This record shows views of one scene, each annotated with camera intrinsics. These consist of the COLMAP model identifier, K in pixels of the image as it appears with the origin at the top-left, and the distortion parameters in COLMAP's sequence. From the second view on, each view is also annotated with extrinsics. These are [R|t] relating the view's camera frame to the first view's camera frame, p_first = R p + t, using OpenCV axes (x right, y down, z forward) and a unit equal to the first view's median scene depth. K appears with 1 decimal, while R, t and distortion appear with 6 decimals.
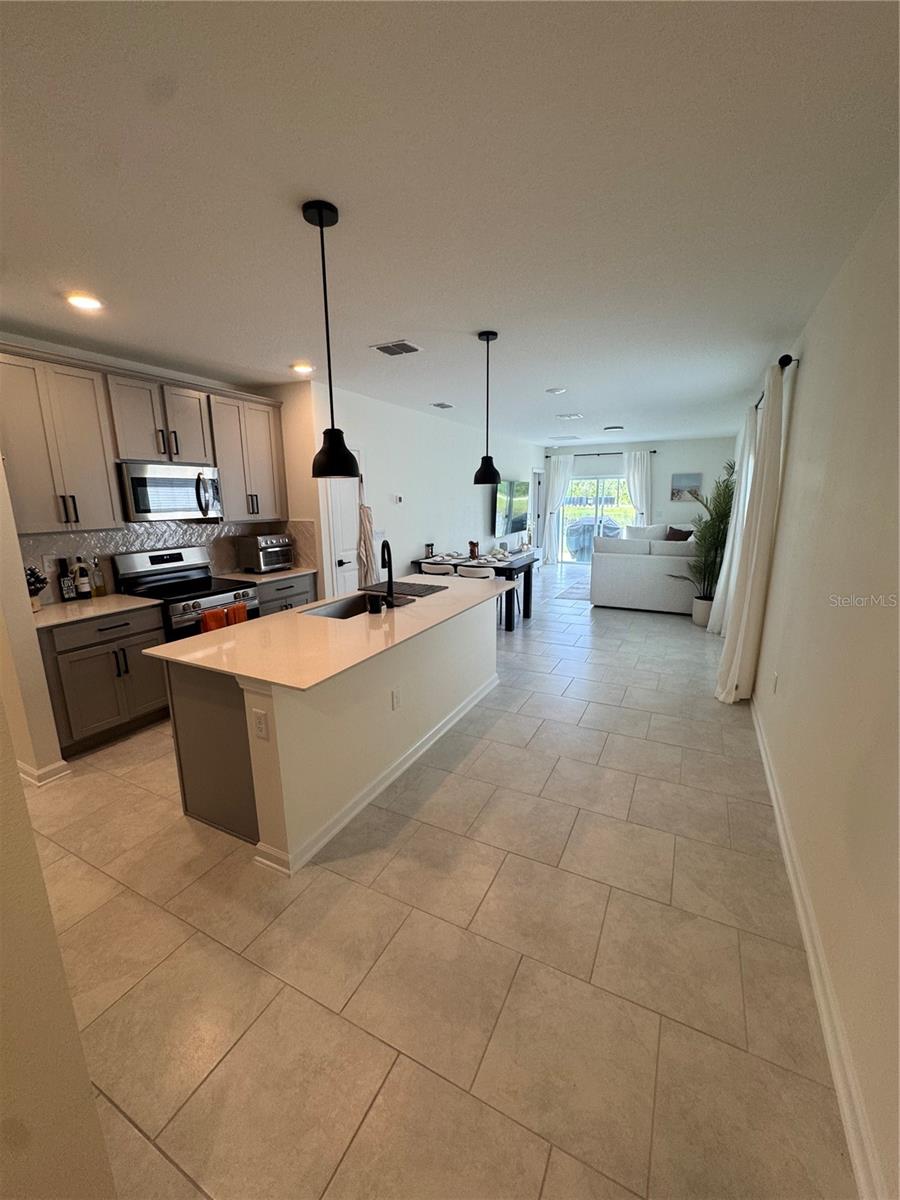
lens RADIAL K [[484.2, 0, 450.0], [0, 484.2, 600.0], [0, 0, 1]] dist [-0.000281, -0.000006]
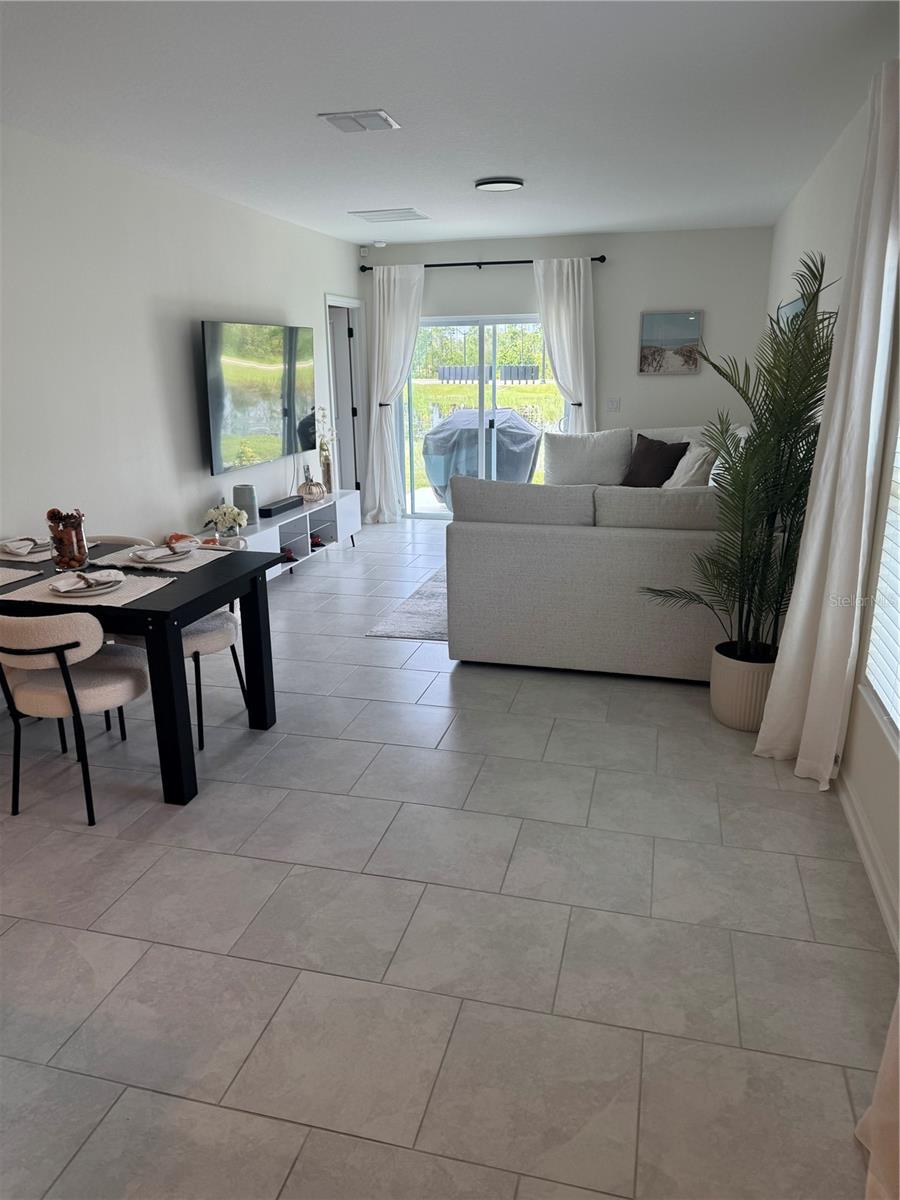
lens RADIAL K [[855.2, 0, 450.0], [0, 855.2, 600.0], [0, 0, 1]] dist [0.105479, -0.000496]
pose [[0.976153, -0.059721, 0.208705, 0.111767], [0.047883, 0.996969, 0.061324, -0.056306], [-0.211735, -0.049868, 0.976054, 0.258177]]
